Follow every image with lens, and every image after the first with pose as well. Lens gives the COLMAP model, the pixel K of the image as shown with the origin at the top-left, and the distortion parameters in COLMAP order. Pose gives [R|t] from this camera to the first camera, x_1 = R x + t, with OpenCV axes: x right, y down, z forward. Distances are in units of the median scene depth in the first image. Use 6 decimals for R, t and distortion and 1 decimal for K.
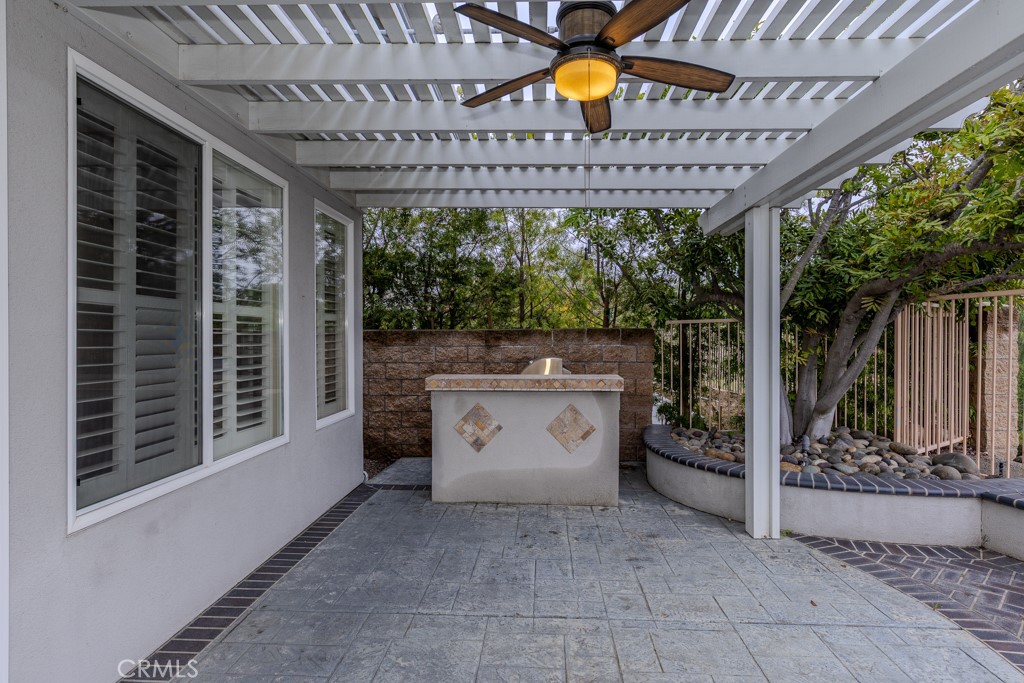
lens RADIAL K [[573.0, 0, 511.2], [0, 573.0, 337.4], [0, 0, 1]] dist [0.004301, 0.000656]
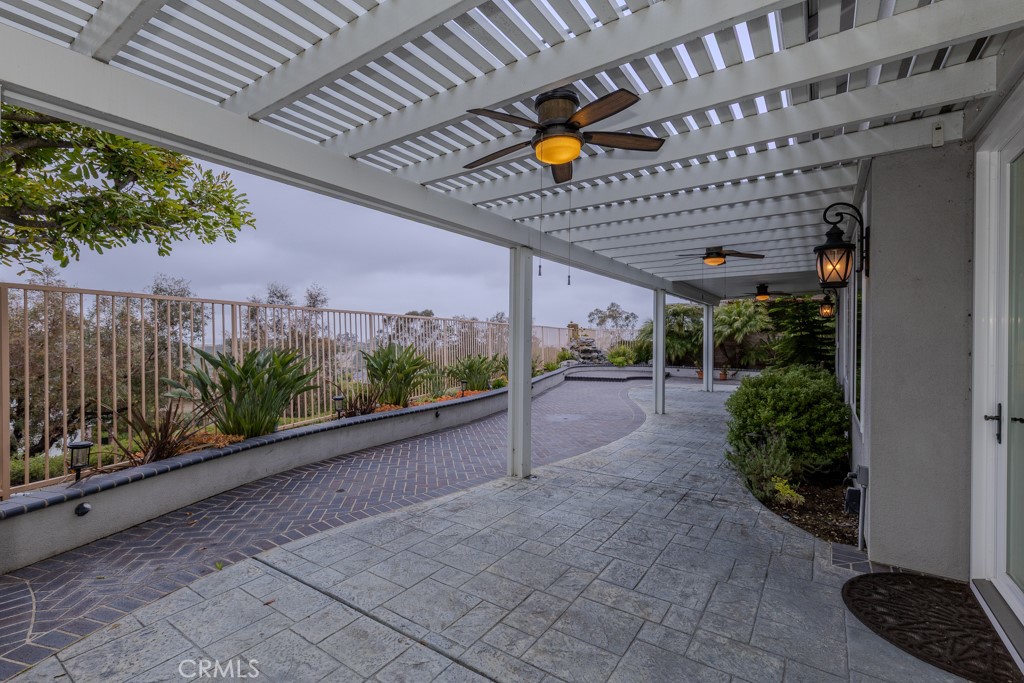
lens RADIAL K [[451.6, 0, 514.8], [0, 451.6, 339.6], [0, 0, 1]] dist [0.004005, 0.000034]
pose [[-0.857711, -0.010219, 0.514030, -0.246166], [-0.004891, 0.999919, 0.011718, -0.008610], [-0.514108, 0.007536, -0.857692, 1.450547]]
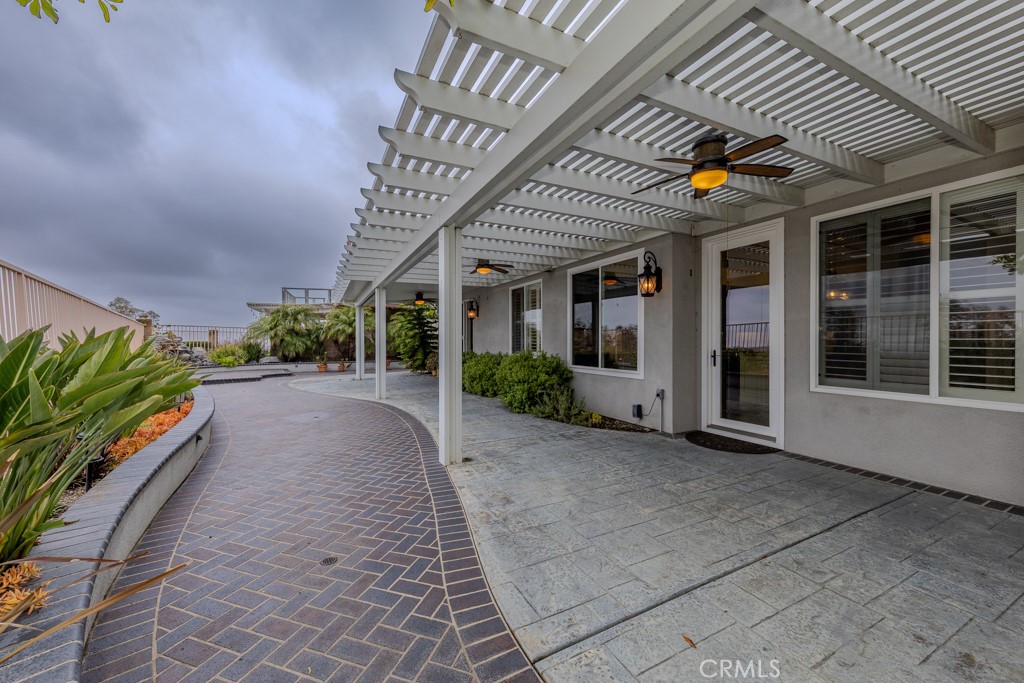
lens RADIAL K [[379.4, 0, 510.0], [0, 379.4, 338.7], [0, 0, 1]] dist [0.005628, -0.000627]
pose [[-0.875159, 0.001686, -0.483833, 0.977755], [0.000024, 0.999994, 0.003442, 0.056906], [0.483836, 0.003000, -0.875154, 1.322409]]
